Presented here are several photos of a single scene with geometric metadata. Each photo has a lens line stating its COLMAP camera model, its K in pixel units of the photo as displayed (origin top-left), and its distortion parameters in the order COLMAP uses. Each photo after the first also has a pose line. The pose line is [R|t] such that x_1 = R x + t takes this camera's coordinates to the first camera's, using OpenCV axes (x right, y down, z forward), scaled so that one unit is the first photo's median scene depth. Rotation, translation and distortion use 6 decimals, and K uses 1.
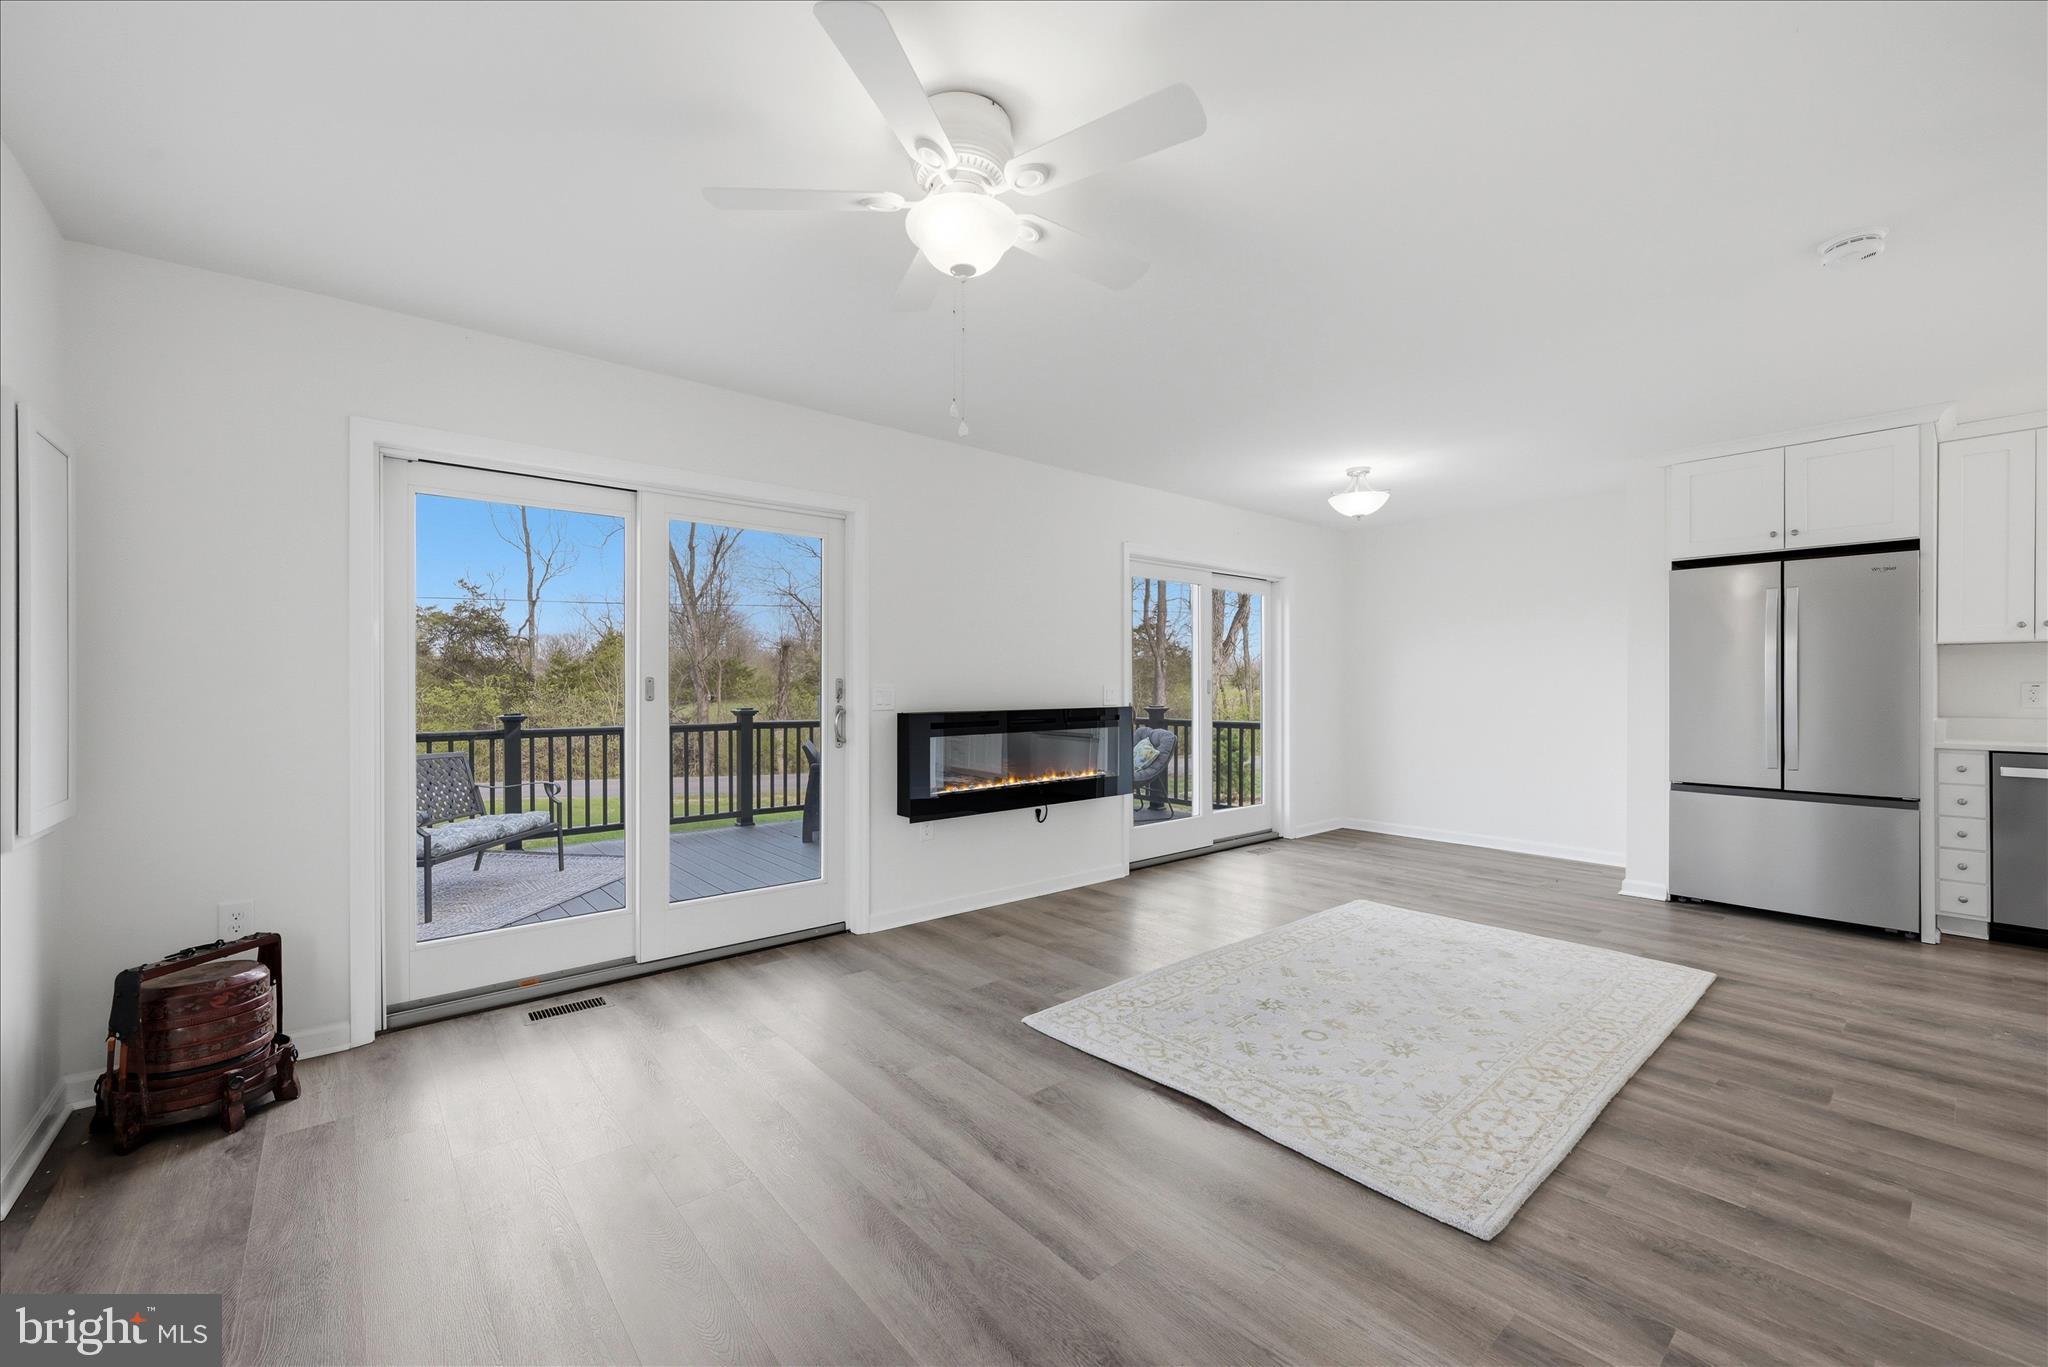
lens RADIAL K [[828.9, 0, 1034.6], [0, 828.9, 686.7], [0, 0, 1]] dist [0.000953, 0.000214]
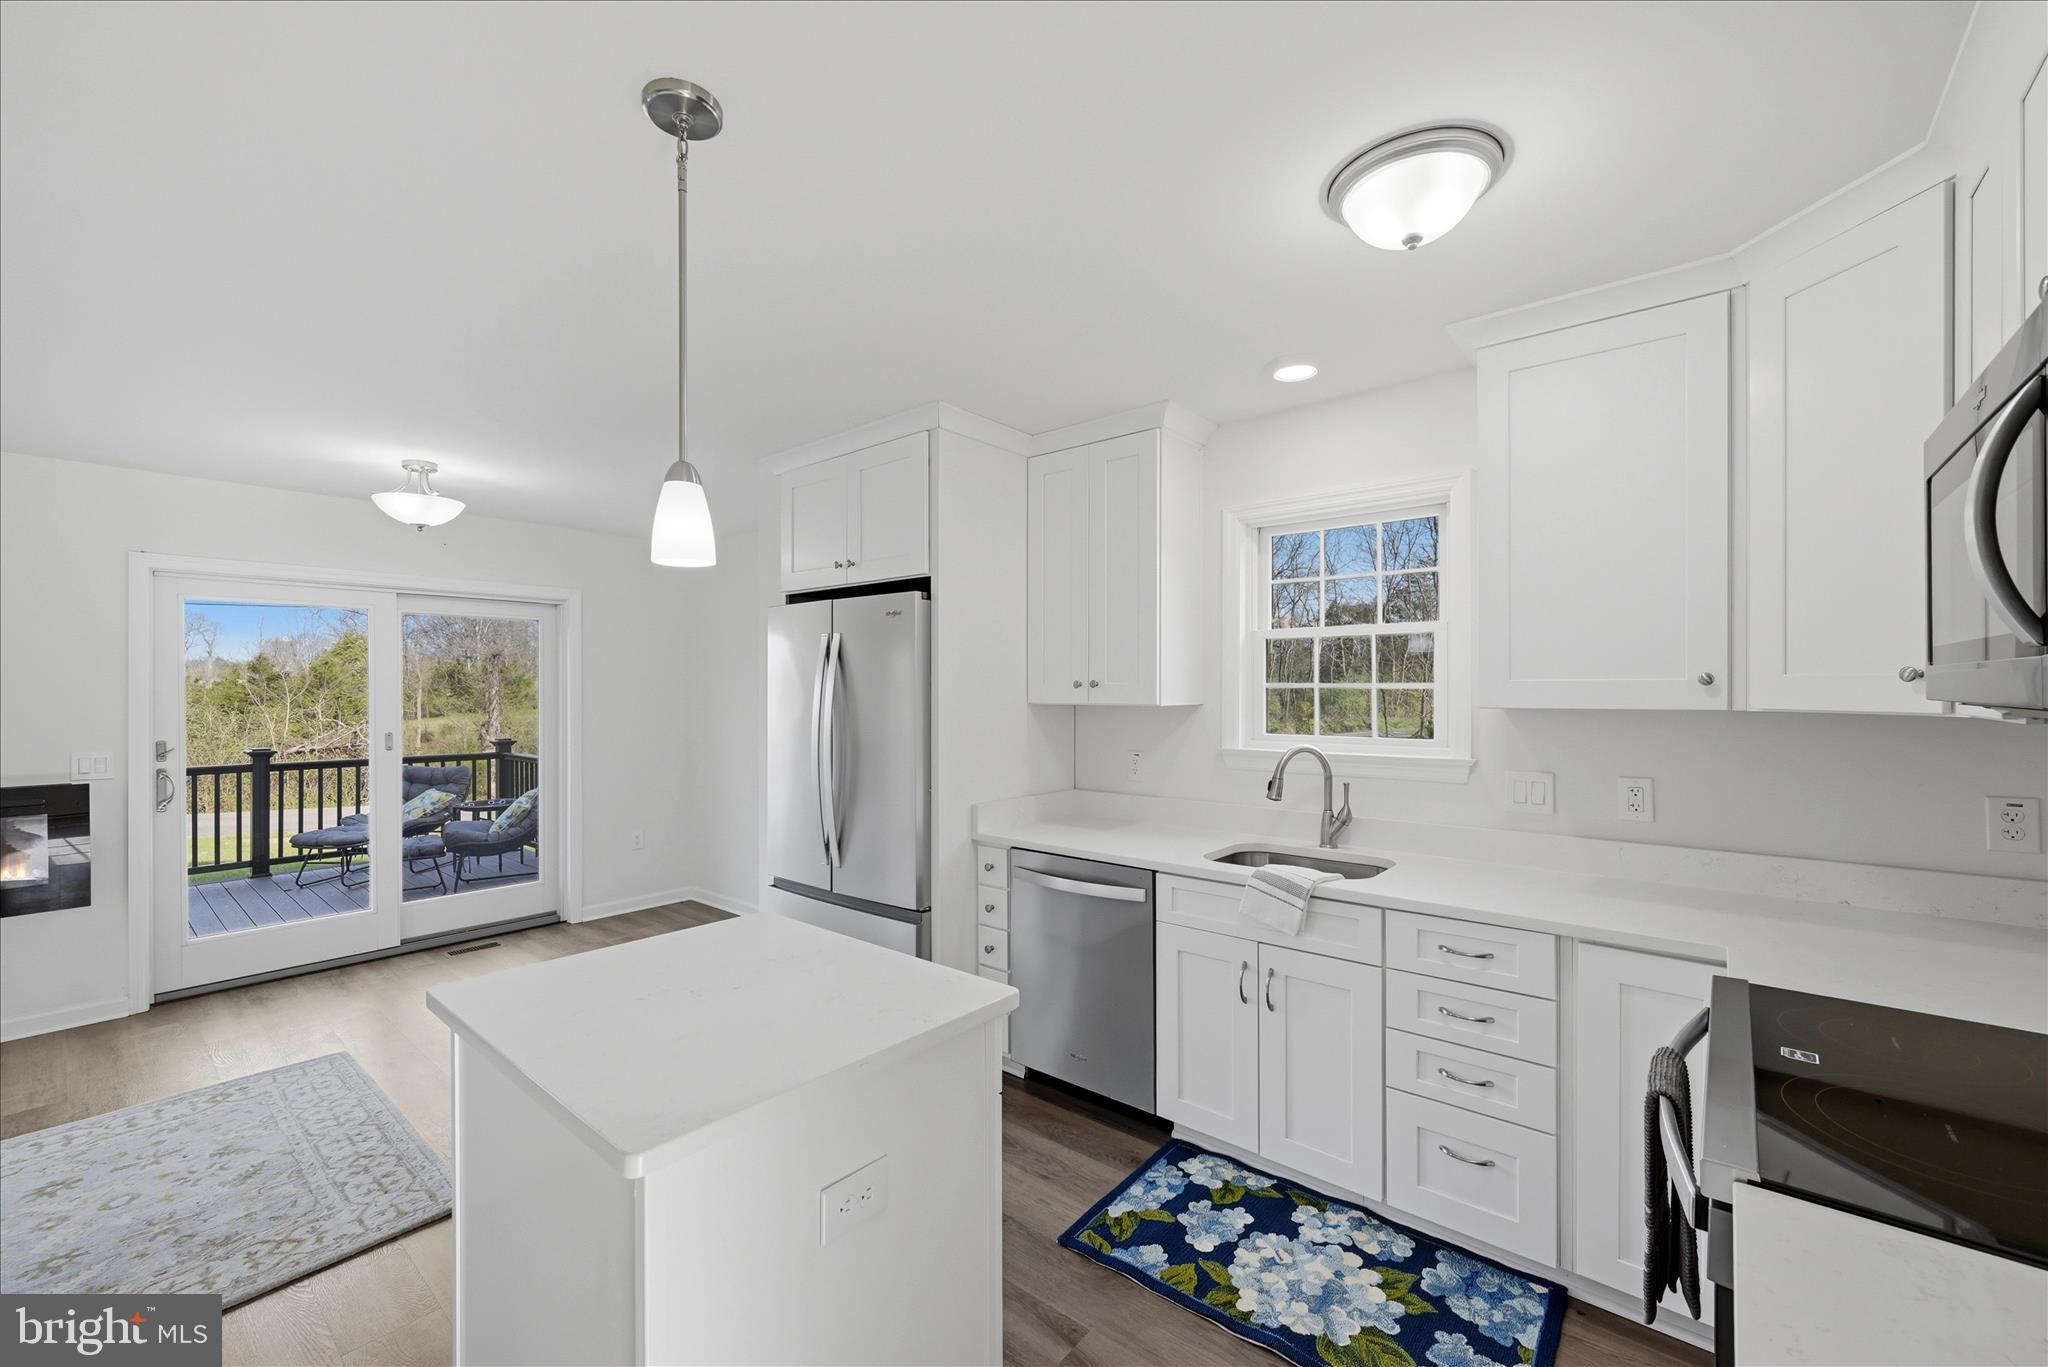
lens RADIAL K [[828.9, 0, 1034.6], [0, 828.9, 686.7], [0, 0, 1]] dist [0.000953, 0.000214]
pose [[0.987486, -0.002643, 0.157685, 0.822868], [0.003006, 0.999993, -0.002064, -0.057973], [-0.157678, 0.002512, 0.987487, 0.164466]]
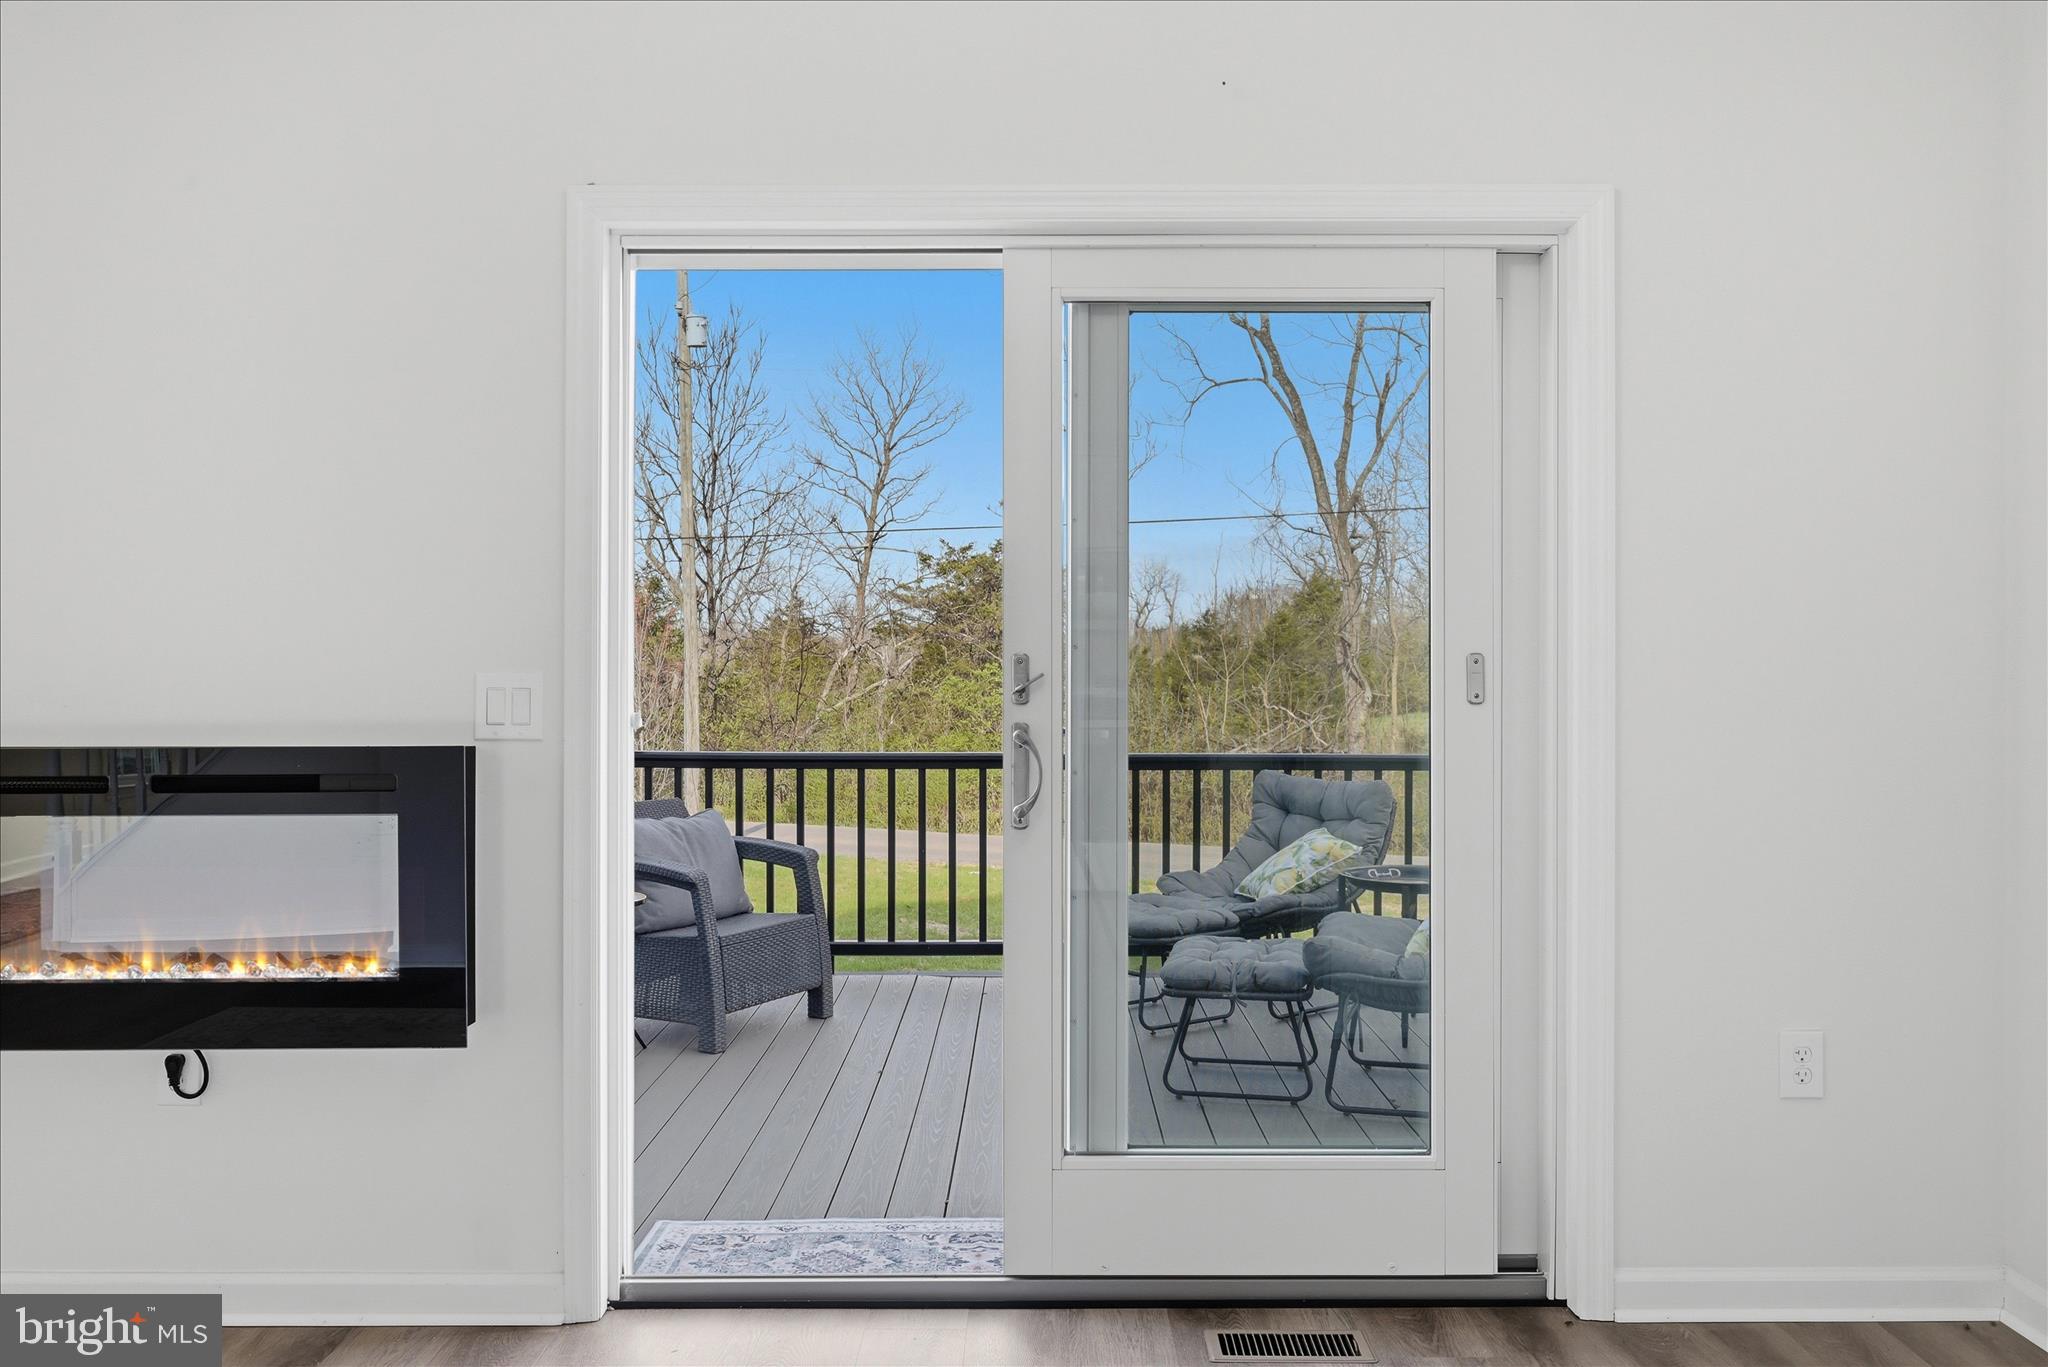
lens RADIAL K [[1604.7, 0, 1036.1], [0, 1604.7, 673.3], [0, 0, 1]] dist [-0.000091, 0.001296]
pose [[0.755960, 0.000641, -0.654617, 0.645421], [-0.000587, 1.000000, 0.000302, -0.002999], [0.654617, 0.000156, 0.755960, 0.716205]]
